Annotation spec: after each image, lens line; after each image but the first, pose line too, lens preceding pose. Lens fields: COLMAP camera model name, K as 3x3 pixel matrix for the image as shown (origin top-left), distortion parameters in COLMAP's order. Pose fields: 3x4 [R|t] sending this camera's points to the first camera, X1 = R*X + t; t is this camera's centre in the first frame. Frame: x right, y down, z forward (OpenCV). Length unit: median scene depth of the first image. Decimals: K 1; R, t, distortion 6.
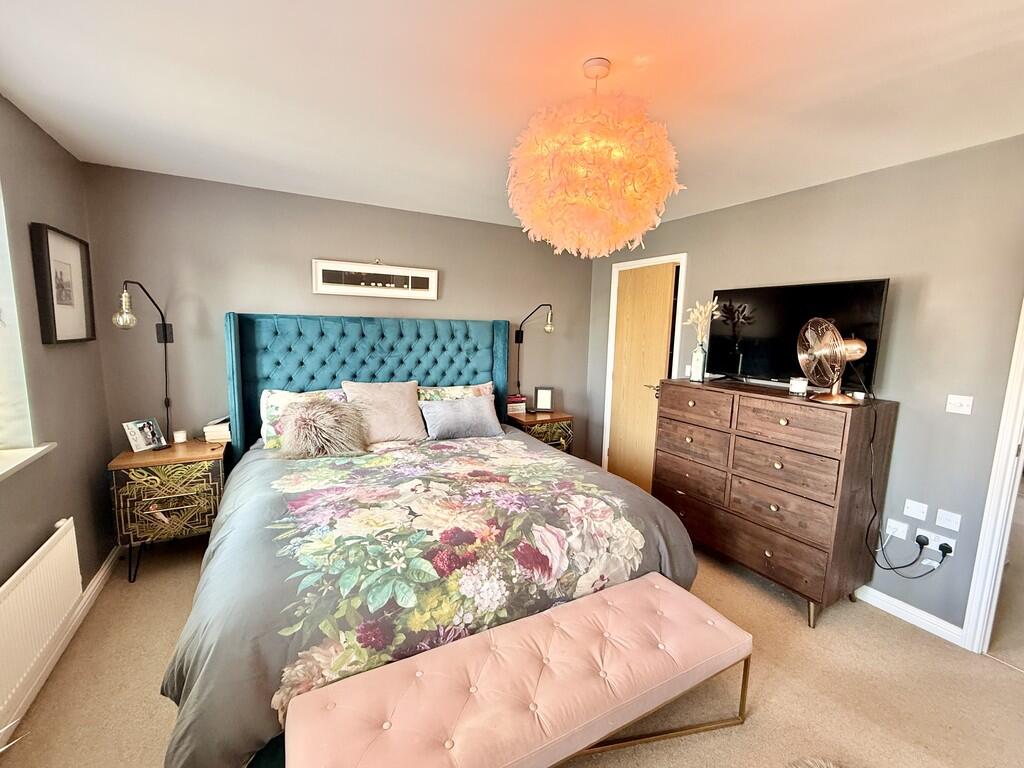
lens RADIAL K [[430.3, 0, 530.3], [0, 430.3, 381.5], [0, 0, 1]] dist [-0.001309, 0.000042]
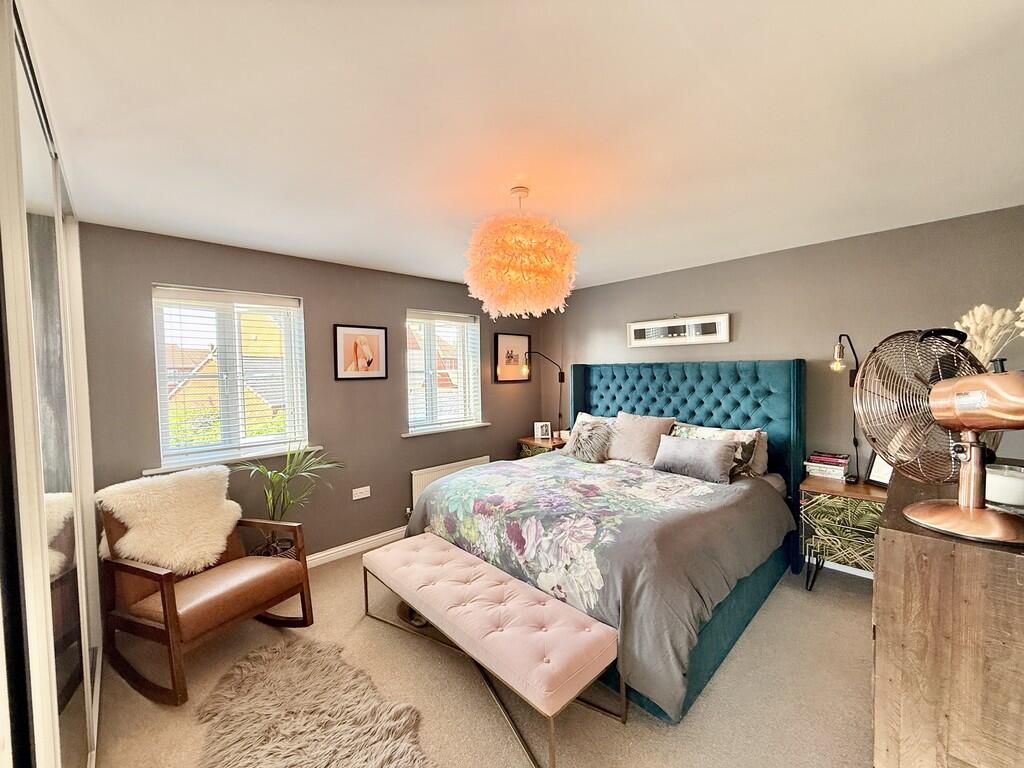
lens RADIAL K [[418.0, 0, 512.0], [0, 418.0, 384.0], [0, 0, 1]] dist [0.004167, 0.000189]
pose [[0.237989, 0.007323, -0.971240, 1.035517], [-0.105892, 0.994206, -0.018451, -0.036523], [0.965478, 0.107237, 0.237386, 0.485644]]
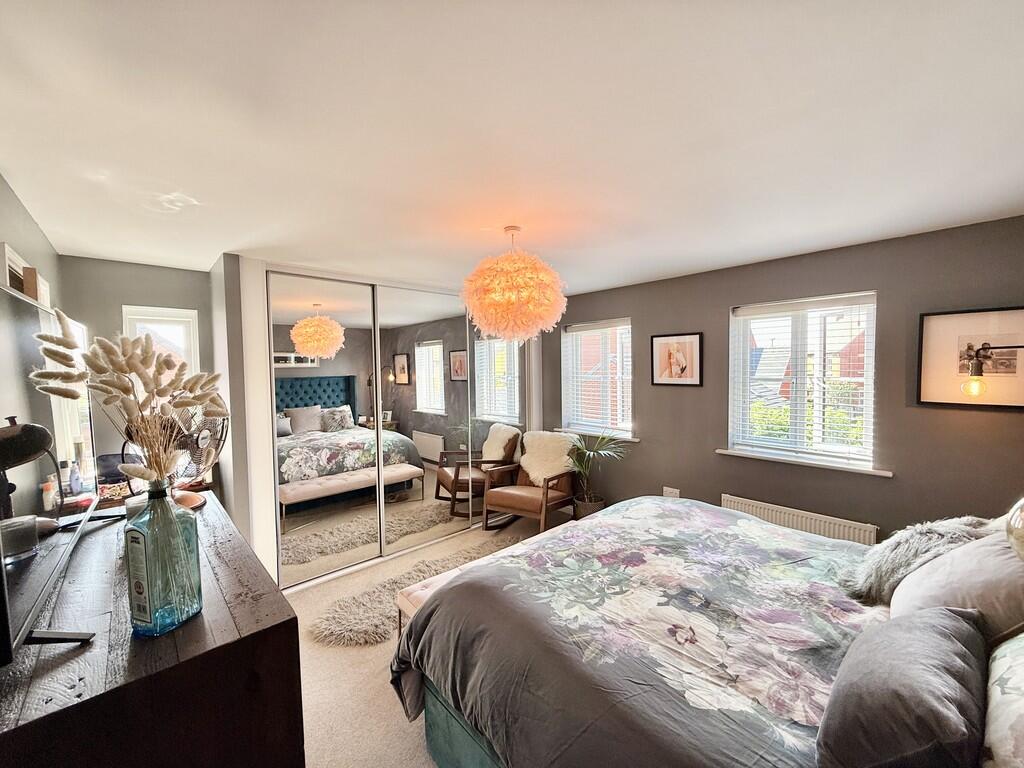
lens RADIAL K [[418.0, 0, 512.0], [0, 418.0, 384.0], [0, 0, 1]] dist [0.004167, 0.000189]
pose [[-0.980324, -0.001536, -0.197389, 0.312866], [-0.036216, 0.984396, 0.172202, -0.292168], [0.194045, 0.175962, -0.965082, 1.788843]]
